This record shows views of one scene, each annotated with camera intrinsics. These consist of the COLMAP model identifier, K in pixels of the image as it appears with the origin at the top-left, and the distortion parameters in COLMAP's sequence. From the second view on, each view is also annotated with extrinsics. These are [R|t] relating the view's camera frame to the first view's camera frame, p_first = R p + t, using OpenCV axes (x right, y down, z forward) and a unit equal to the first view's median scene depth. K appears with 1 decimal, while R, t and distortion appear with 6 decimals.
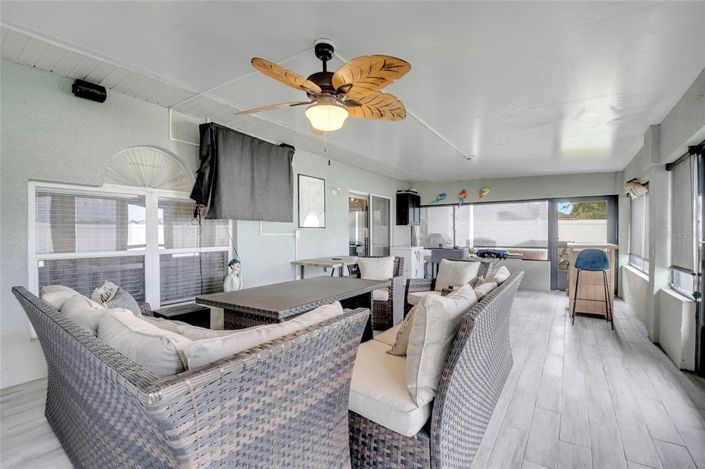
lens RADIAL K [[316.1, 0, 360.7], [0, 316.1, 238.1], [0, 0, 1]] dist [0.001257, -0.014375]
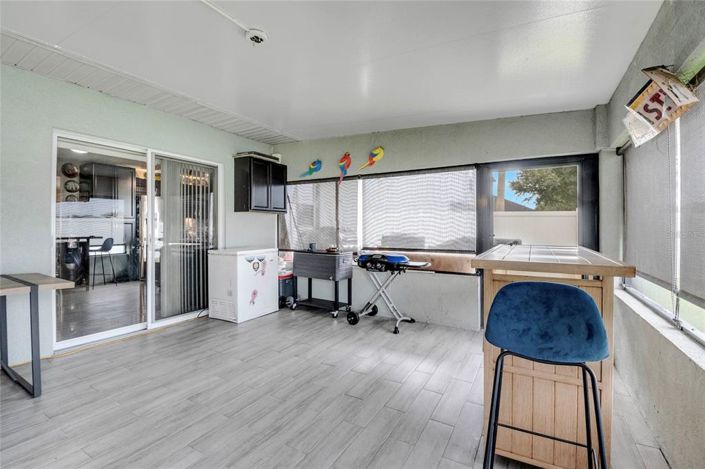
lens RADIAL K [[316.1, 0, 360.7], [0, 316.1, 238.1], [0, 0, 1]] dist [0.001257, -0.014375]
pose [[0.996804, -0.001329, 0.079877, 0.303282], [0.000189, 0.999898, 0.014285, -0.001968], [-0.079888, -0.014225, 0.996702, 0.402812]]
